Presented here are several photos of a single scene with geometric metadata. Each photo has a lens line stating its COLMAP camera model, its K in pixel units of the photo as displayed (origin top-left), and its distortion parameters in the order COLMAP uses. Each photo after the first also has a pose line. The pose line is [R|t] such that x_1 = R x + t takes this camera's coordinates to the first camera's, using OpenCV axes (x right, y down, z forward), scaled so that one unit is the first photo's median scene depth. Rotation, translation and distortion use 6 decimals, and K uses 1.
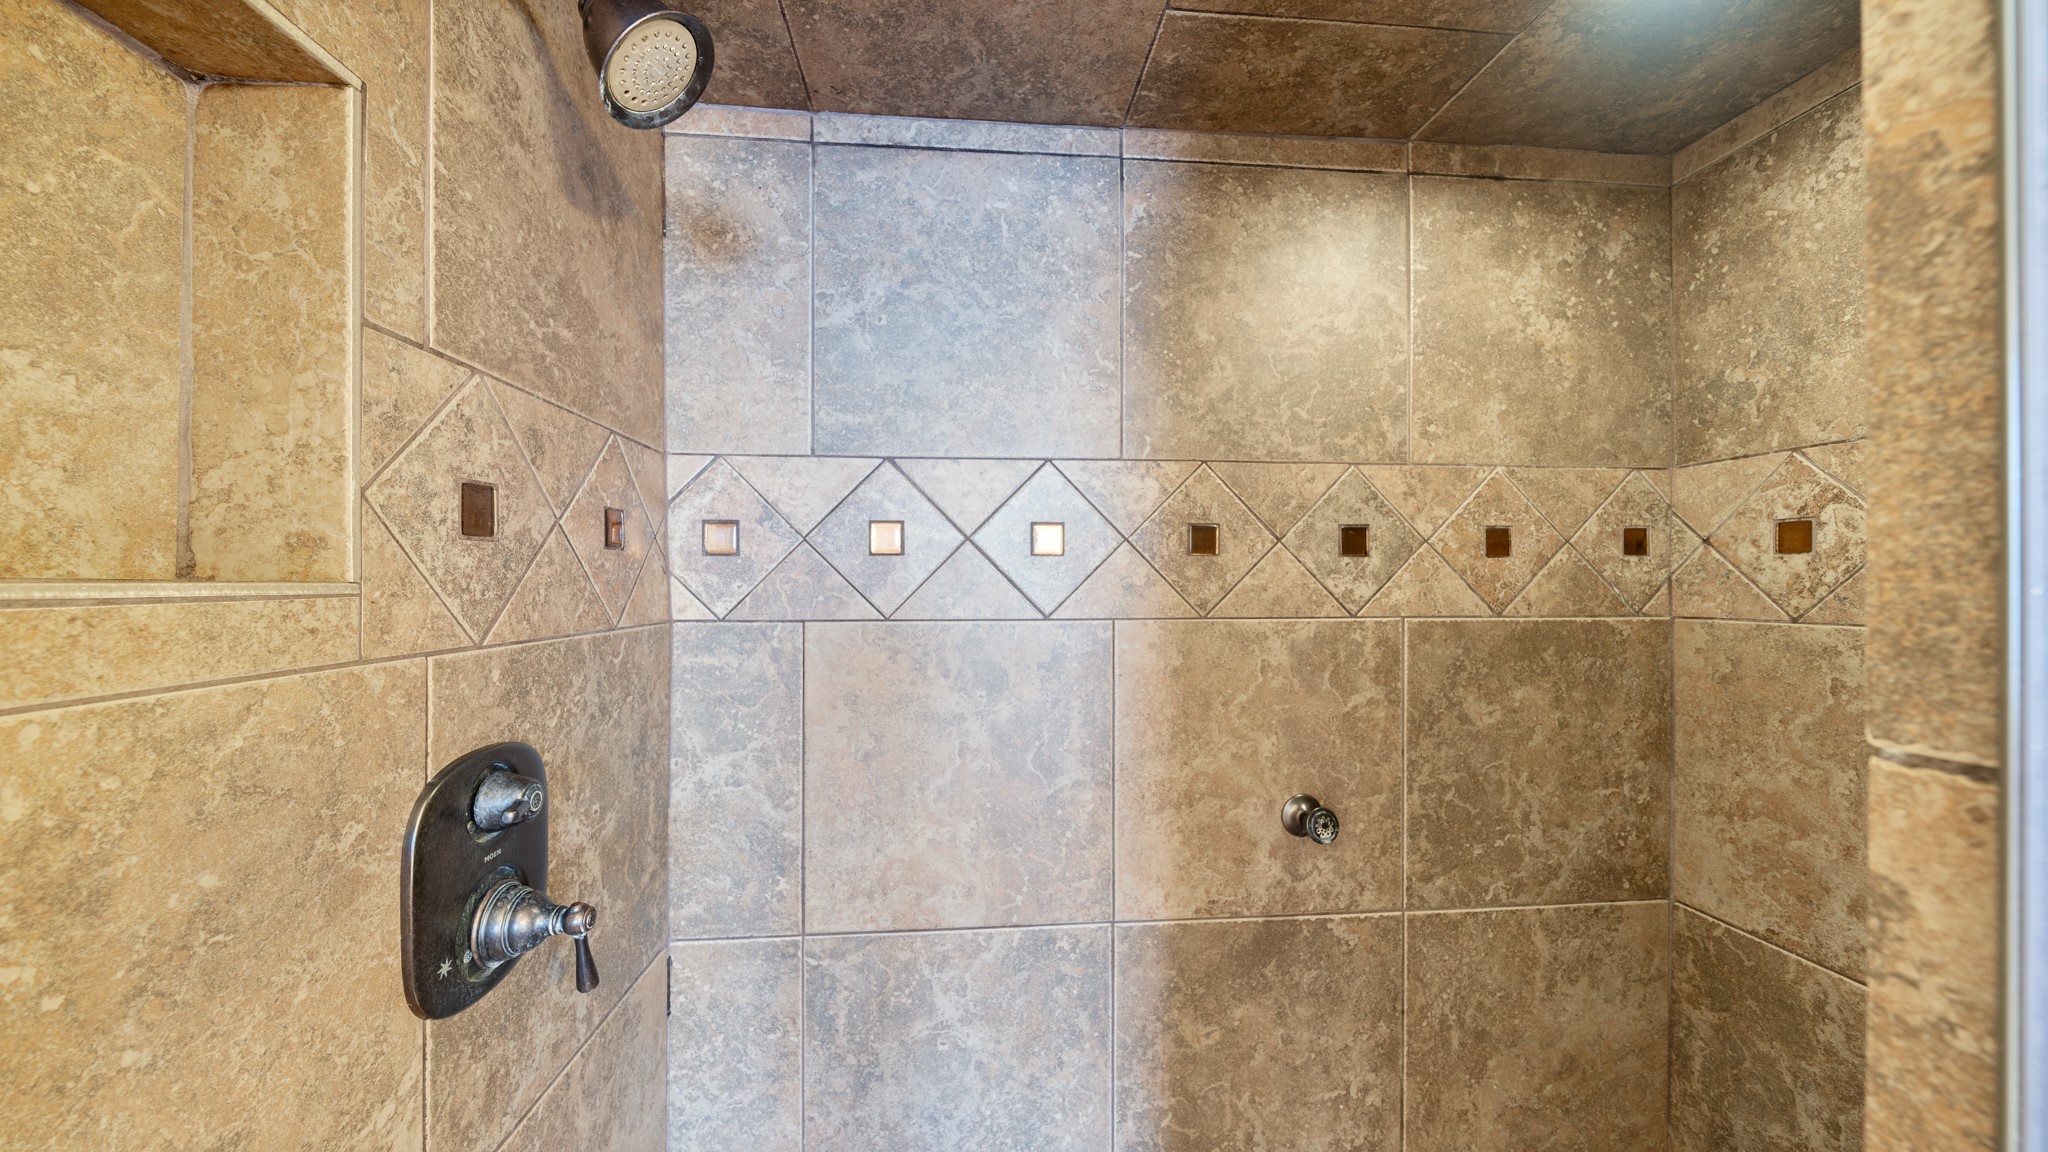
lens RADIAL K [[706.9, 0, 1023.6], [0, 706.9, 578.5], [0, 0, 1]] dist [-0.011381, 0.000776]
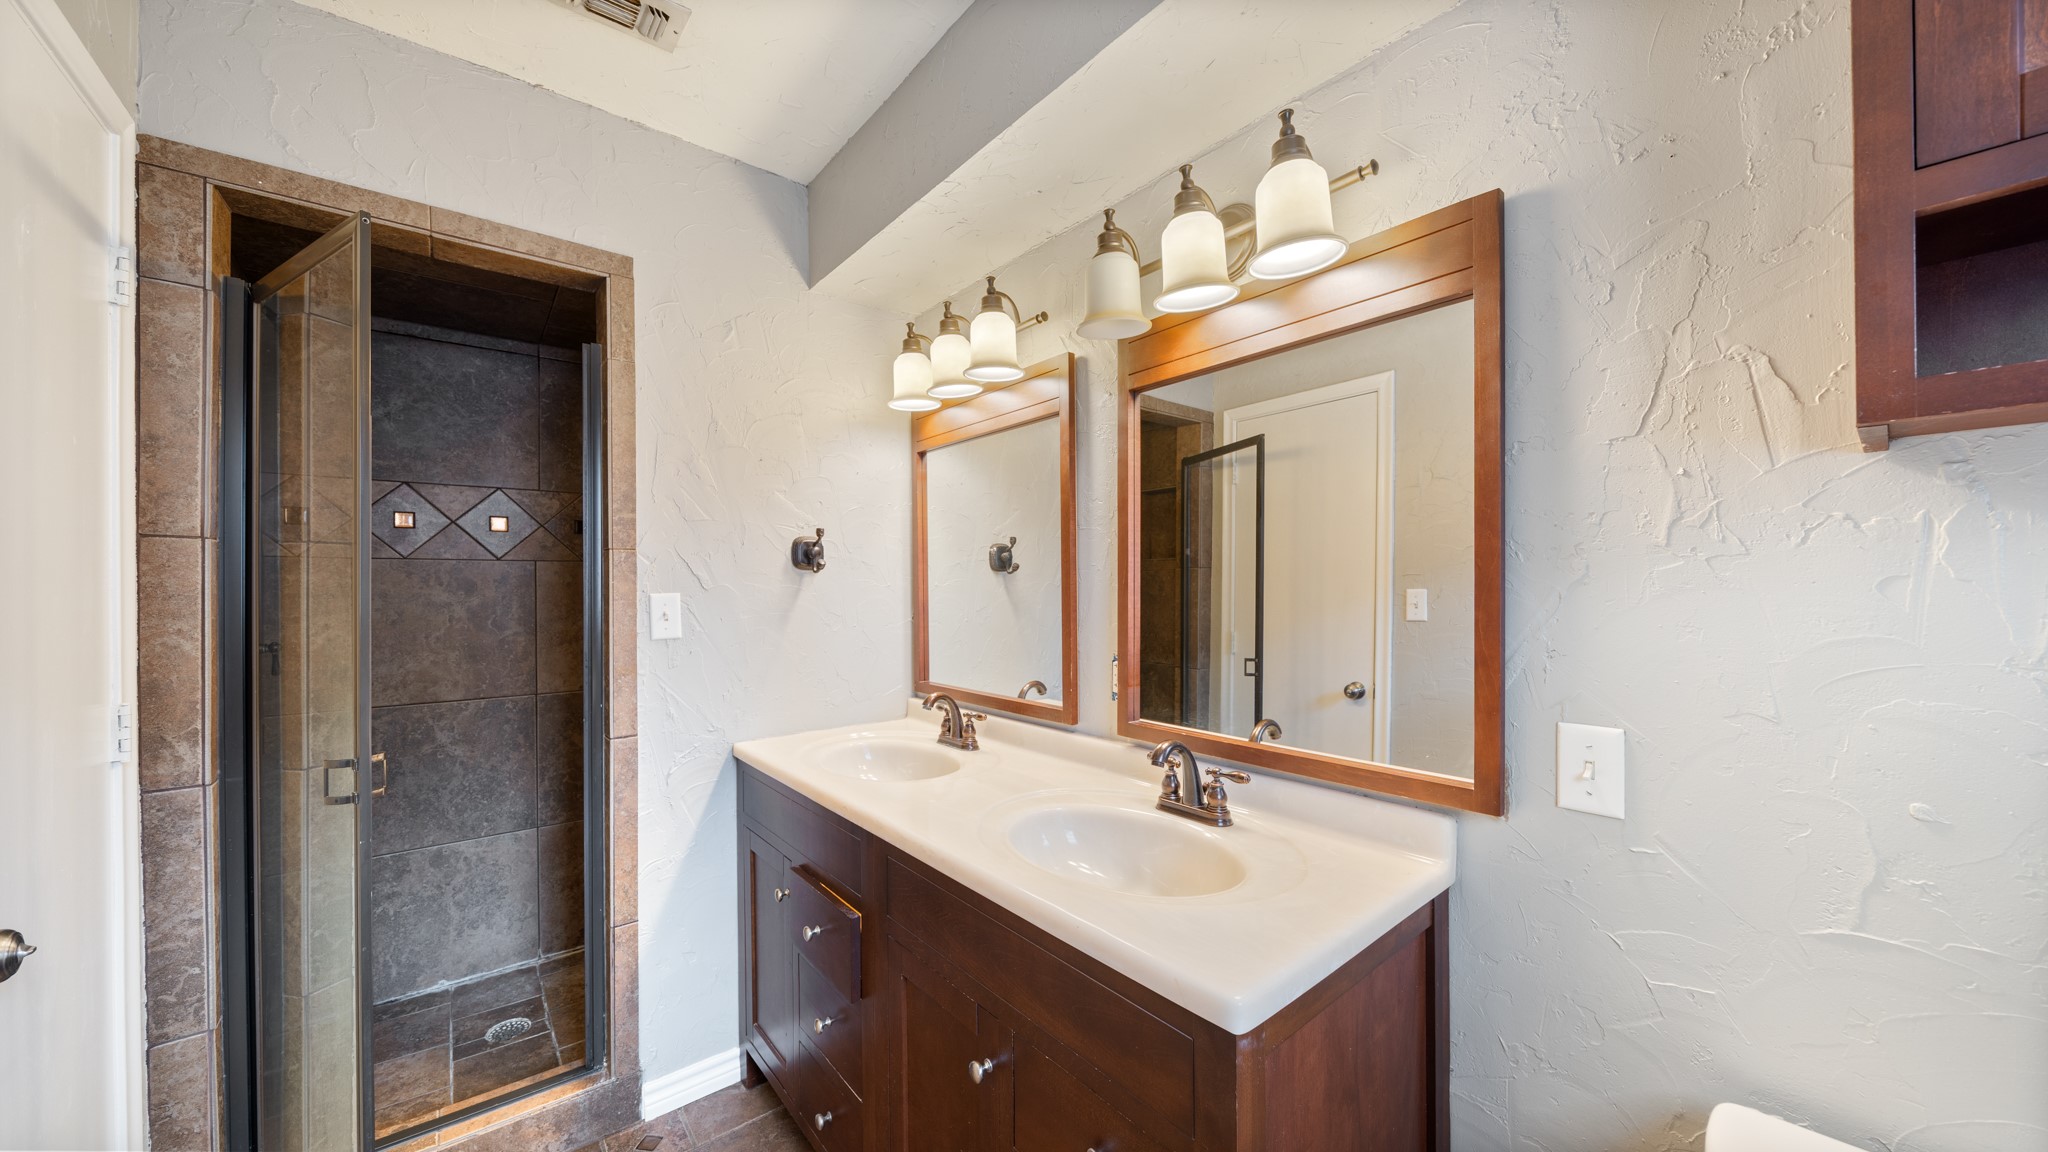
lens RADIAL K [[706.9, 0, 1032.4], [0, 706.9, 587.3], [0, 0, 1]] dist [-0.011381, 0.000776]
pose [[0.817379, -0.006306, 0.576066, 0.133230], [0.003784, 0.999977, 0.005577, 0.138562], [-0.576088, -0.002379, 0.817384, -1.793492]]
